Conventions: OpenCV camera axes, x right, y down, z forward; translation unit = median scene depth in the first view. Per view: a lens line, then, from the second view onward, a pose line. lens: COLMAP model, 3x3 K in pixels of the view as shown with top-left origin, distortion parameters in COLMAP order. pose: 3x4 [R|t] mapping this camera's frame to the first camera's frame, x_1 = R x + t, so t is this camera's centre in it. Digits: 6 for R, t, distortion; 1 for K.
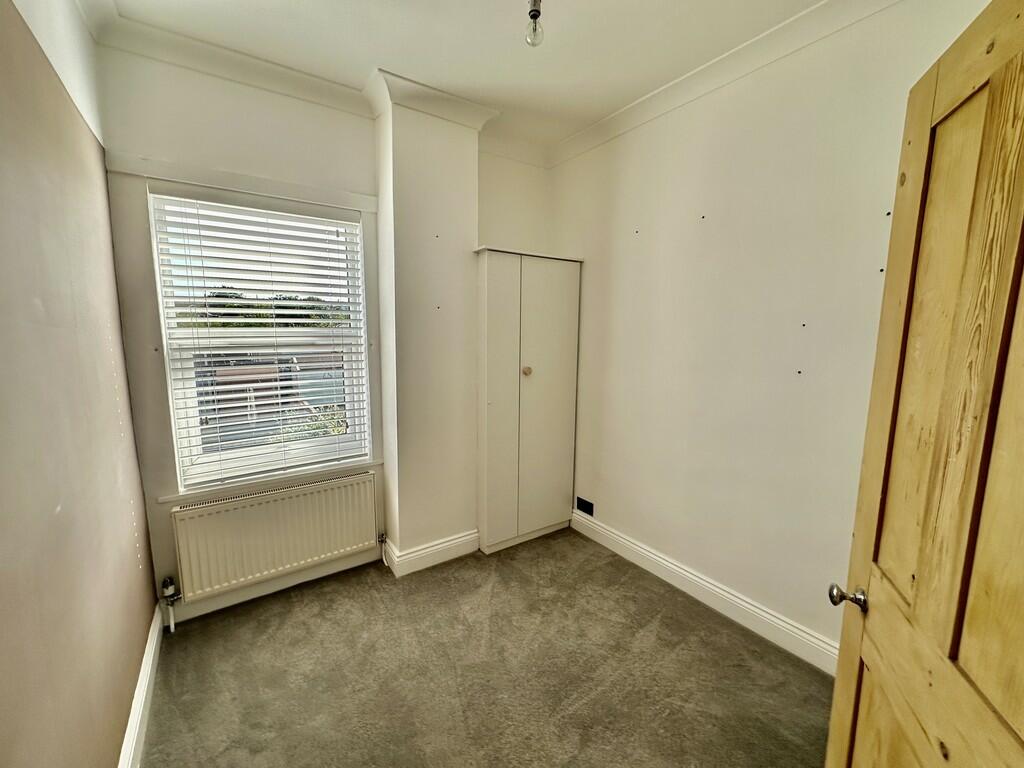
lens RADIAL K [[408.1, 0, 512.8], [0, 408.1, 384.3], [0, 0, 1]] dist [-0.002254, 0.000500]
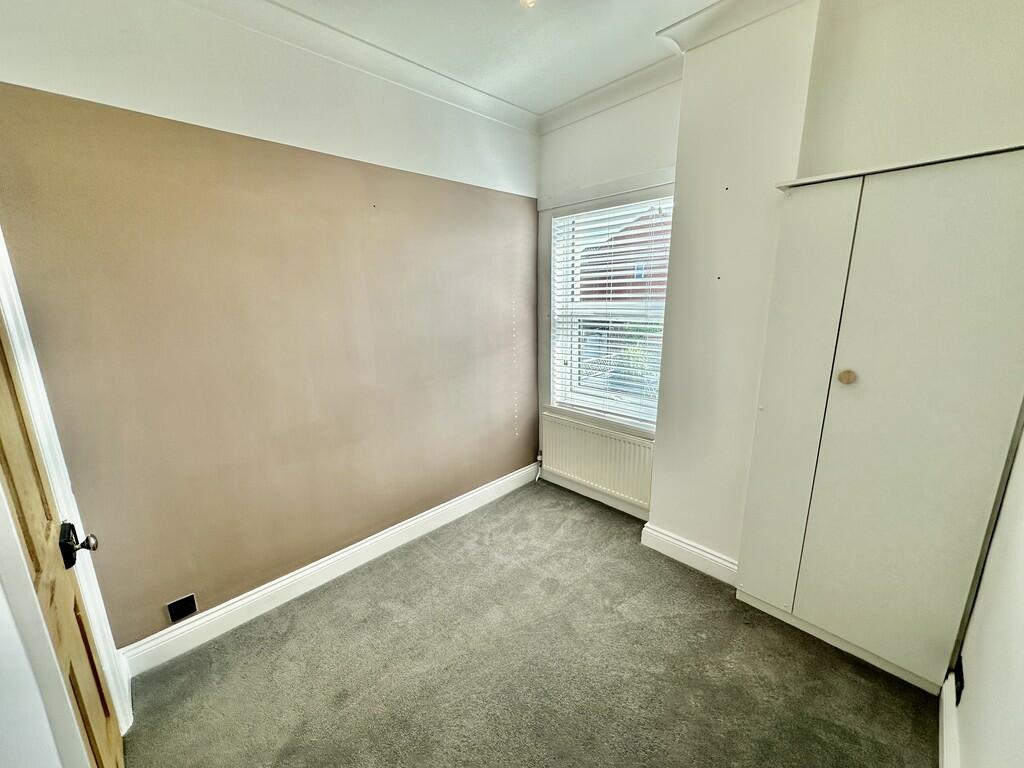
lens RADIAL K [[404.3, 0, 512.0], [0, 404.3, 384.0], [0, 0, 1]] dist [0.000644, 0.000187]
pose [[0.162196, 0.205740, -0.965072, 0.621845], [-0.116884, 0.975142, 0.188243, -0.088598], [0.979812, 0.082269, 0.182212, 0.484655]]
